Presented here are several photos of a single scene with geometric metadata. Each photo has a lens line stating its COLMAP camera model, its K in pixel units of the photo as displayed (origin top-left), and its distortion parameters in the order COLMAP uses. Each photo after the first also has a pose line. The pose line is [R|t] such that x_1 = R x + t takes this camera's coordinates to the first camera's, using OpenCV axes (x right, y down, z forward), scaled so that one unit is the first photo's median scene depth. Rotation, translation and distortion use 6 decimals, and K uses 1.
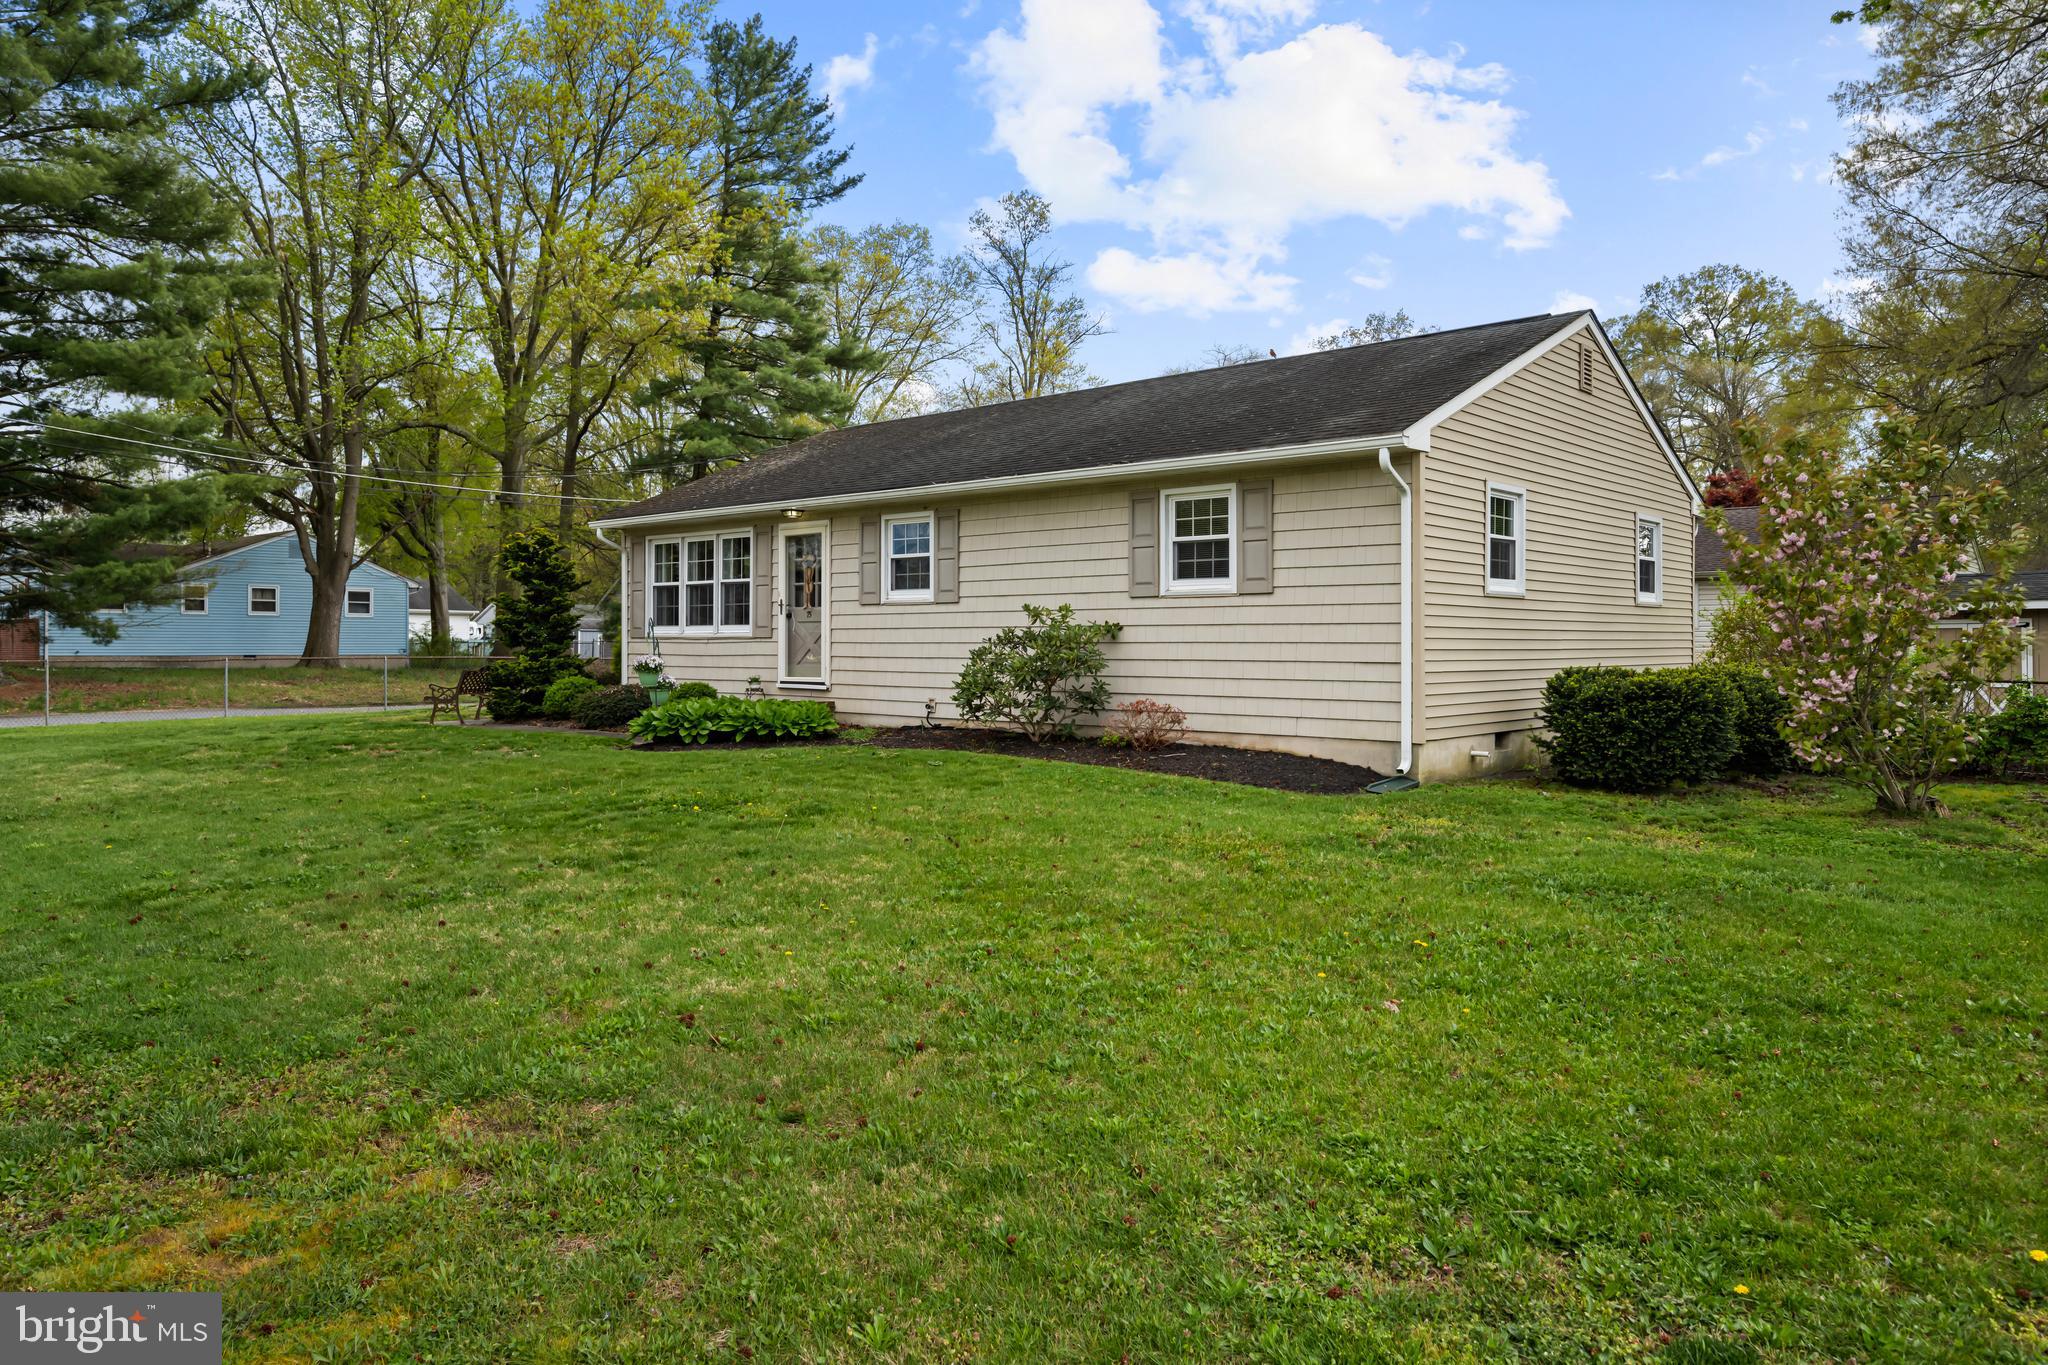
lens RADIAL K [[1343.4, 0, 1026.2], [0, 1343.4, 678.4], [0, 0, 1]] dist [-0.002834, -0.000736]
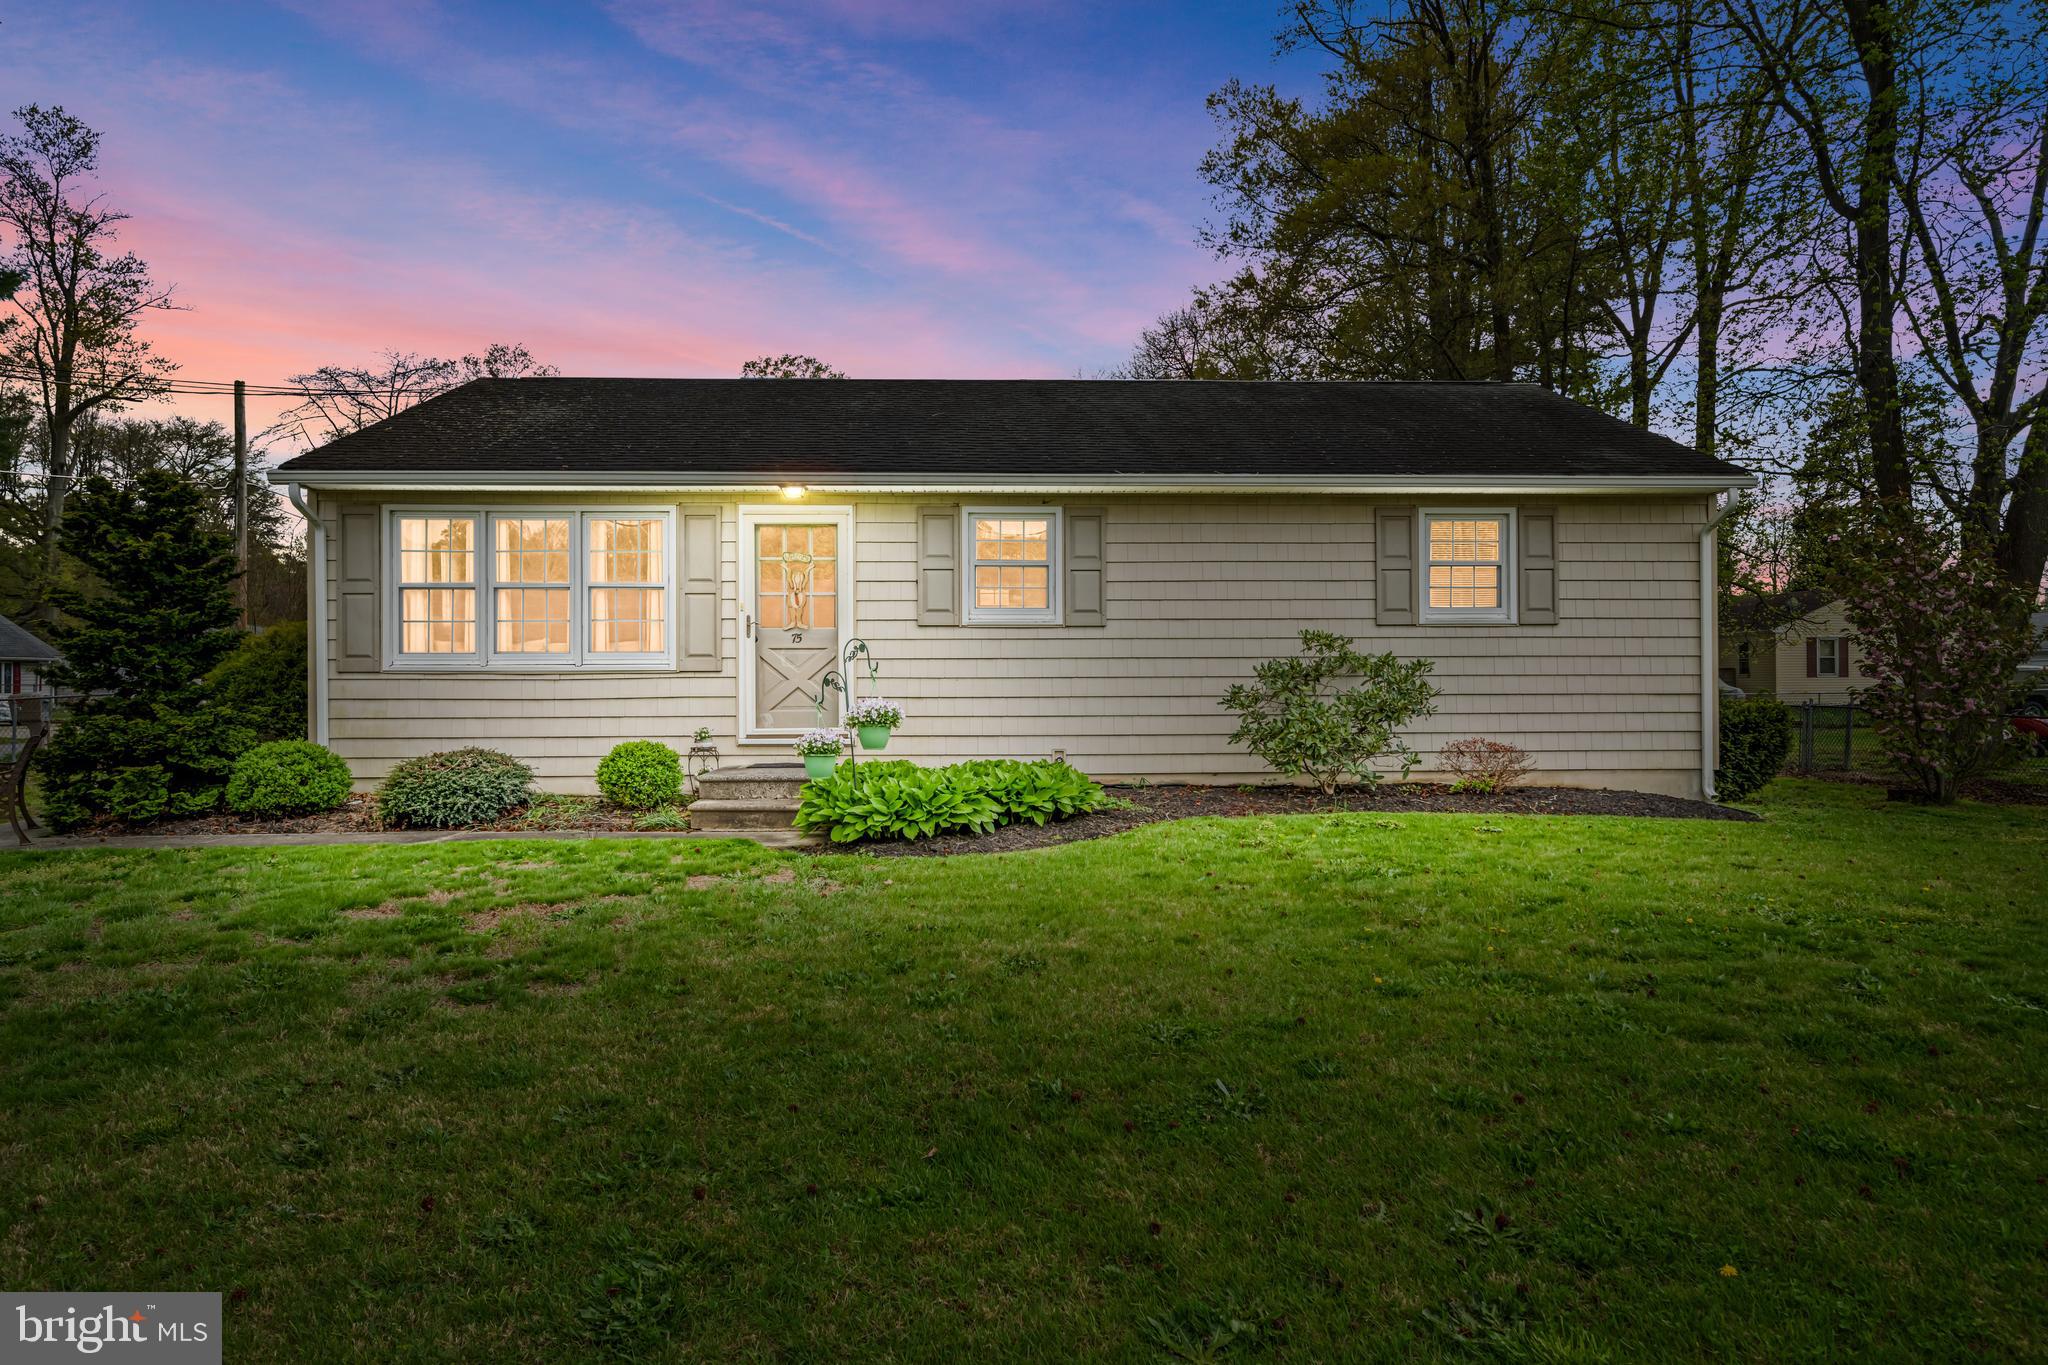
lens RADIAL K [[1254.9, 0, 1024.0], [0, 1254.9, 679.0], [0, 0, 1]] dist [0.001190, 0.000380]
pose [[0.726590, -0.004724, 0.687055, -0.516667], [0.022826, 0.999590, -0.017268, -0.012141], [-0.686692, 0.028230, 0.726400, 0.432817]]
